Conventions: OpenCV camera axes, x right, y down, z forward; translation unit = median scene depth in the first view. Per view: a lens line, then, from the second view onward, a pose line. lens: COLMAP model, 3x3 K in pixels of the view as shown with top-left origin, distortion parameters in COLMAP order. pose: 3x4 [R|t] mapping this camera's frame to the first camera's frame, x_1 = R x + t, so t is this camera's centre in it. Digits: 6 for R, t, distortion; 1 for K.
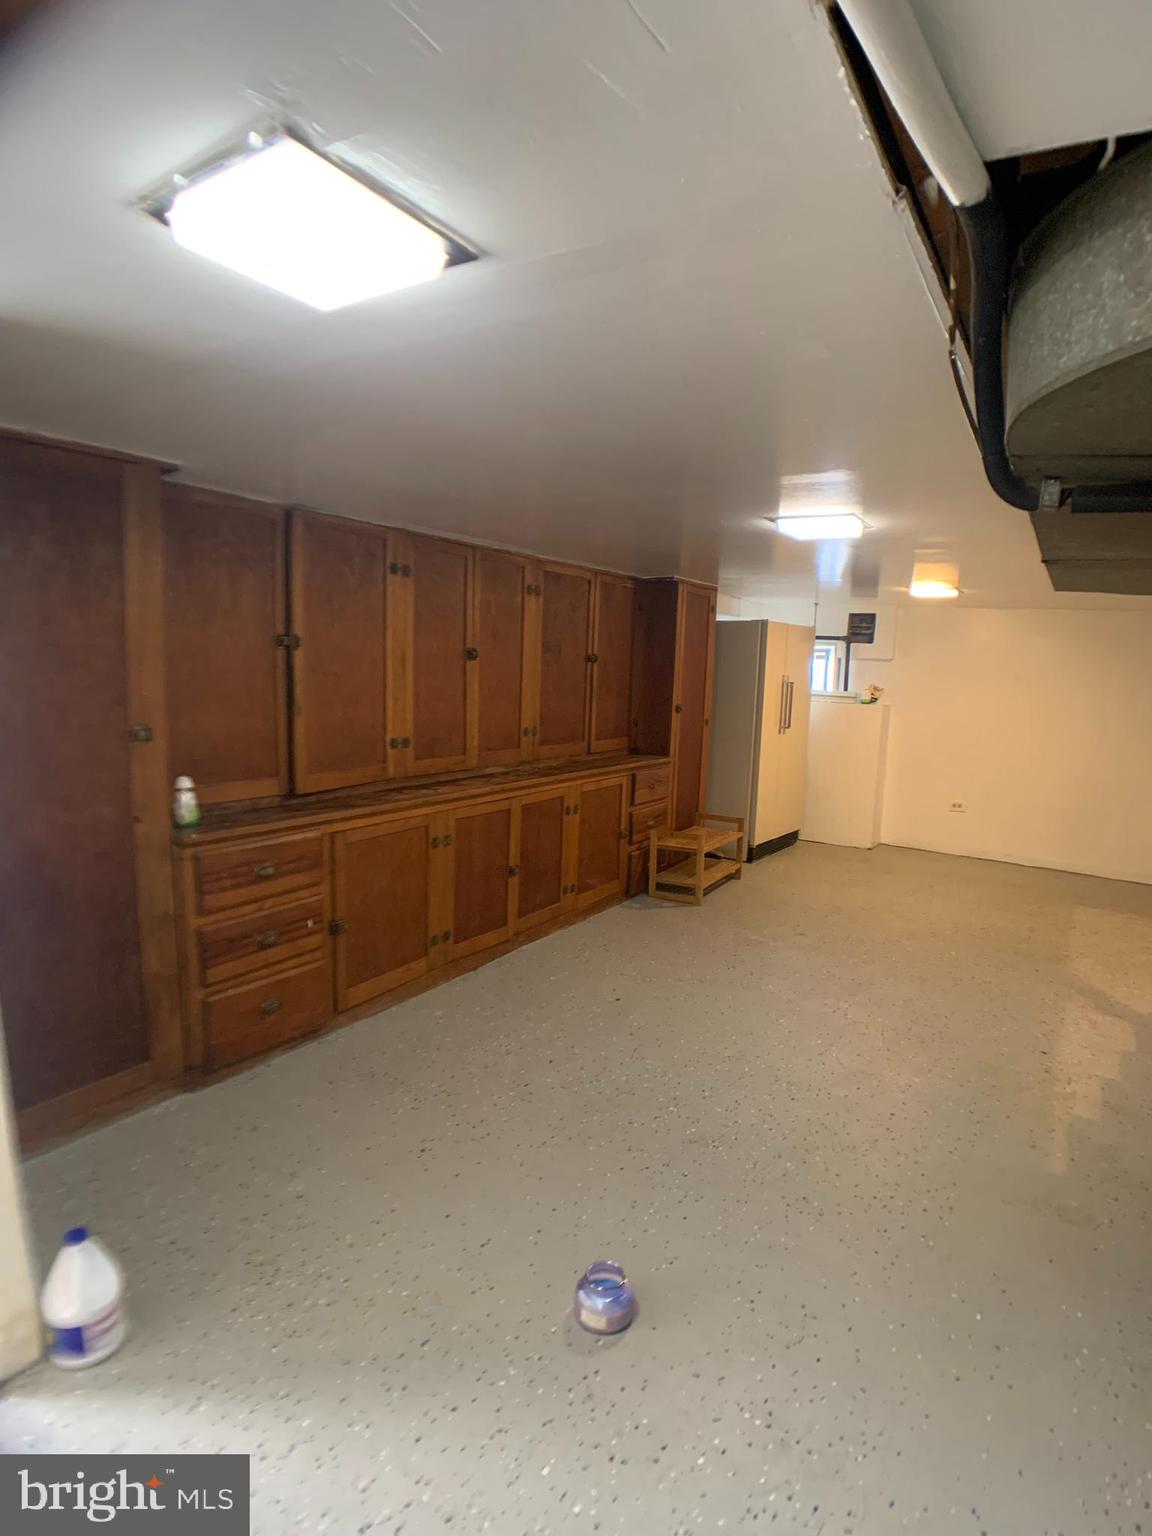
lens RADIAL K [[819.6, 0, 584.0], [0, 819.6, 764.7], [0, 0, 1]] dist [-0.088788, 0.014302]
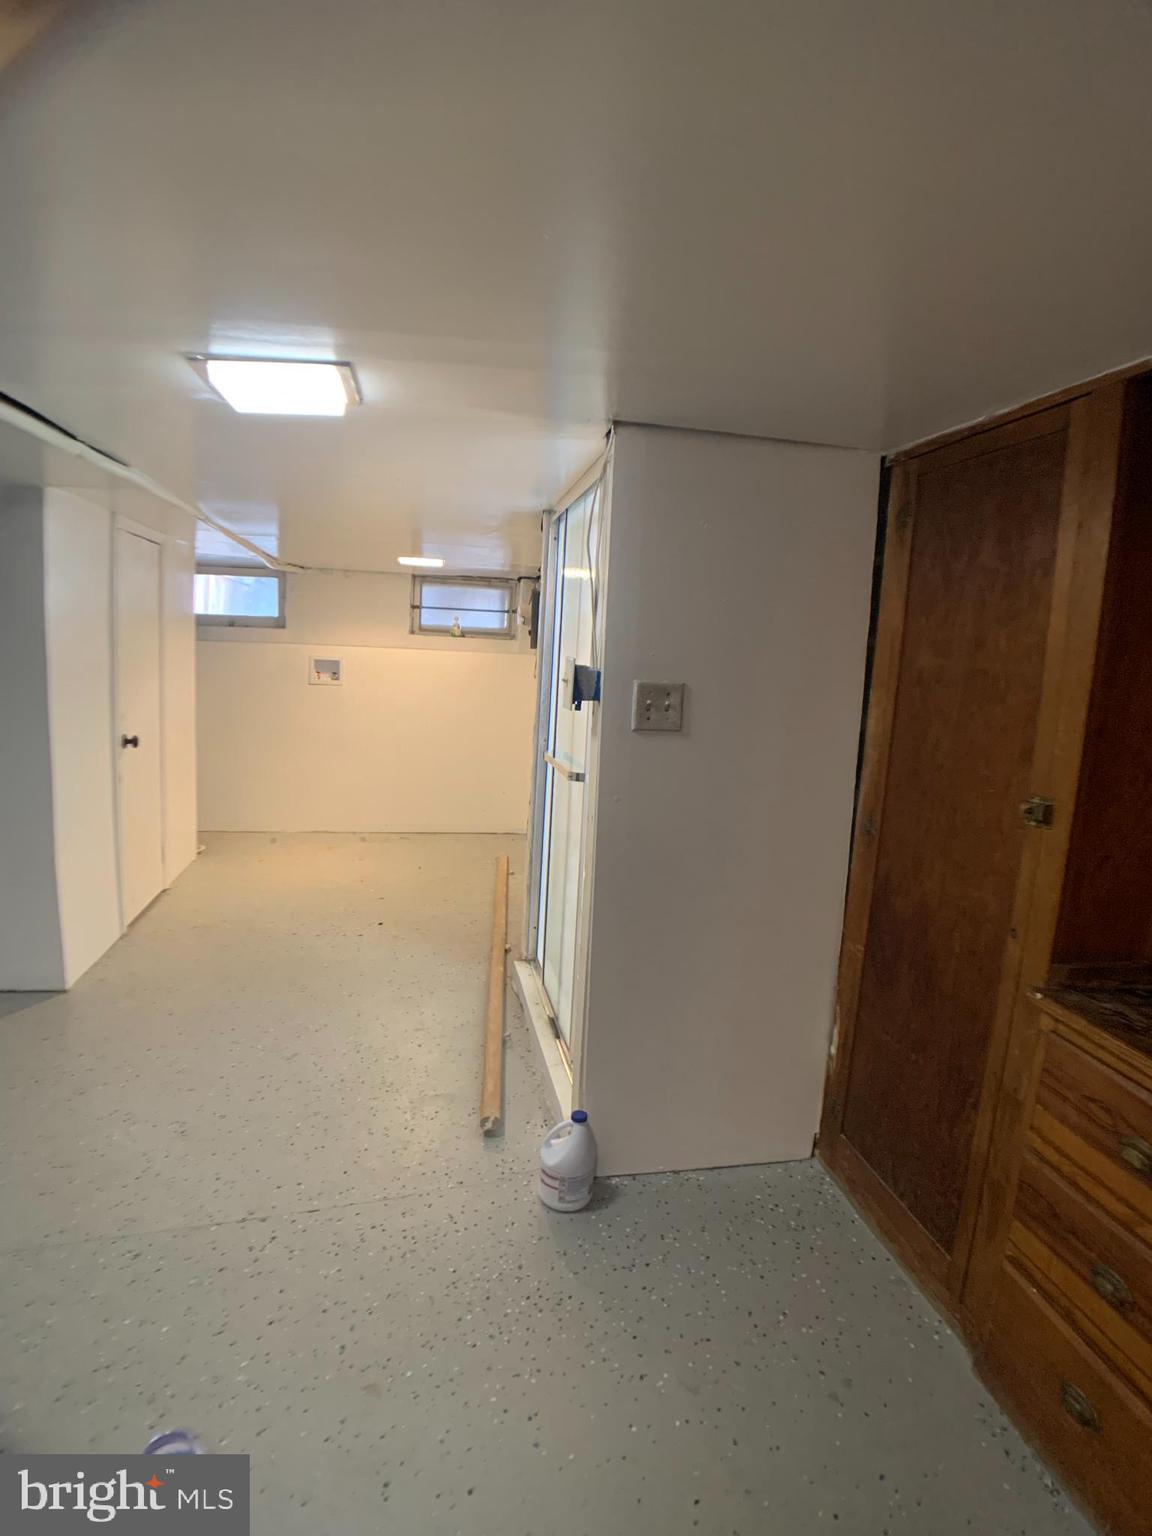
lens RADIAL K [[799.5, 0, 576.0], [0, 799.5, 768.0], [0, 0, 1]] dist [-0.095033, 0.015753]
pose [[-0.710192, 0.033881, -0.703193, 0.117188], [-0.162391, 0.964022, 0.210456, -0.106254], [0.685023, 0.263656, -0.679138, 0.856382]]
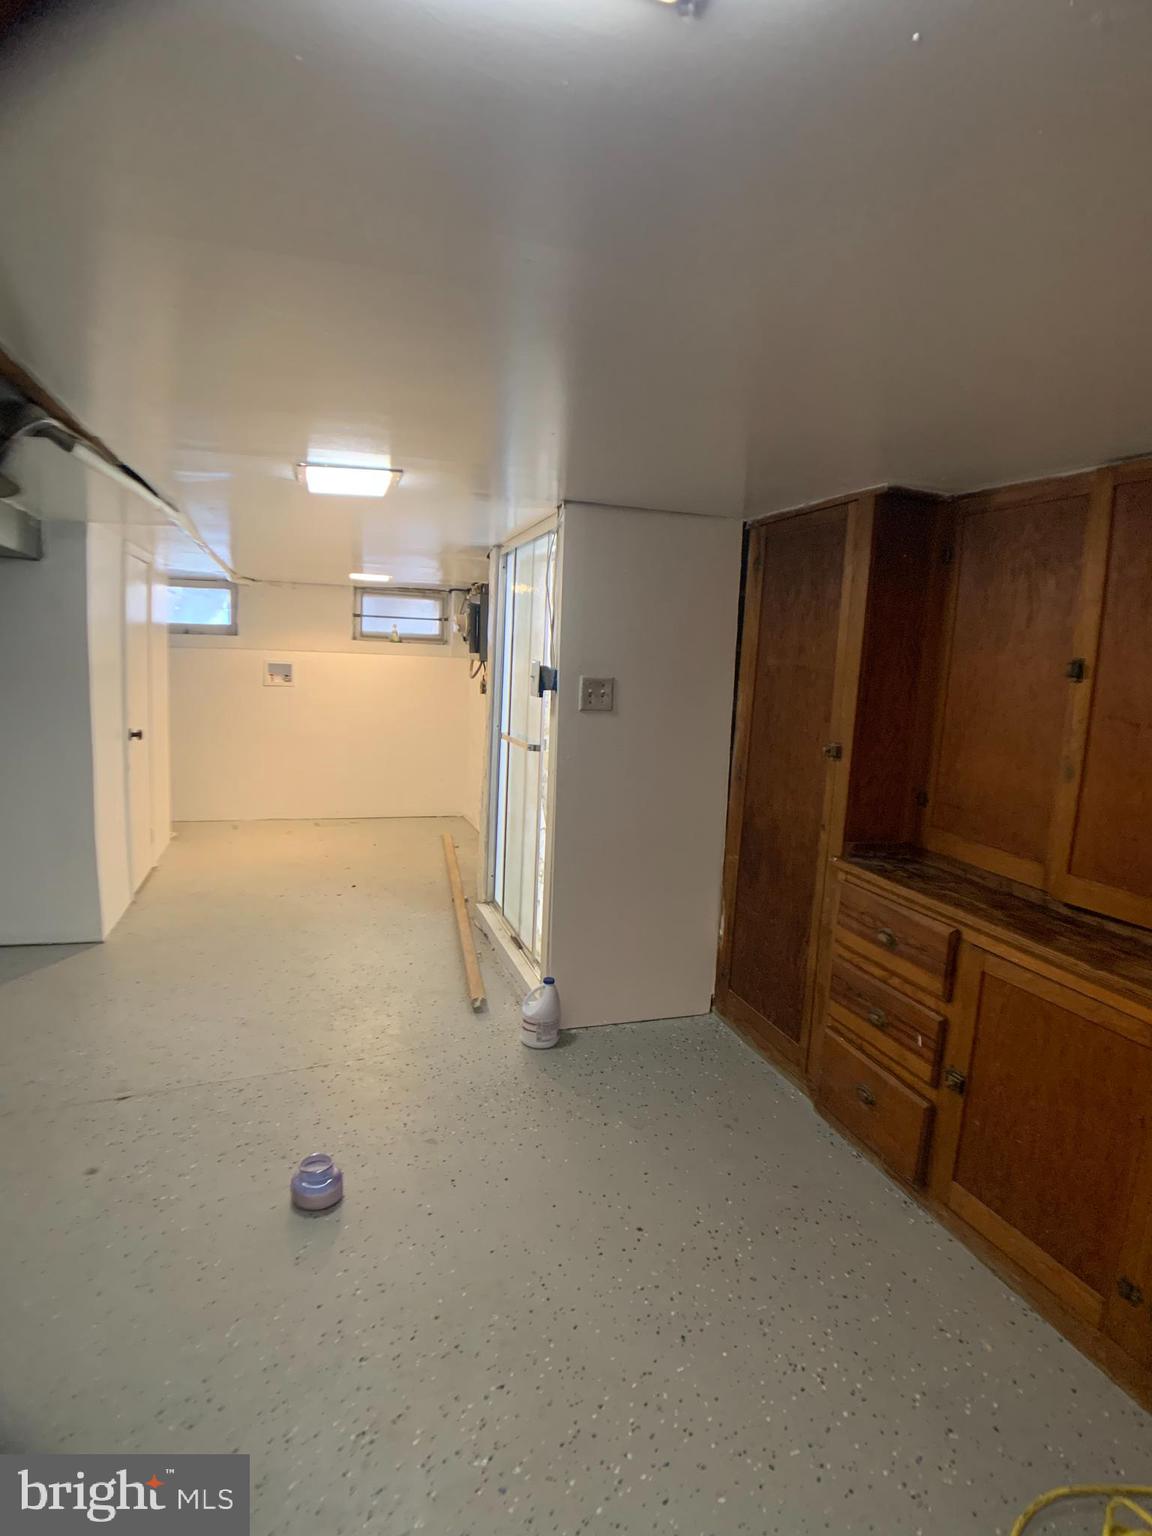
lens RADIAL K [[815.7, 0, 577.8], [0, 815.7, 770.0], [0, 0, 1]] dist [-0.087316, 0.016942]
pose [[-0.616985, 0.047816, -0.785521, 0.382121], [-0.164771, 0.968180, 0.188354, -0.119704], [0.769532, 0.245643, -0.589475, 1.019616]]
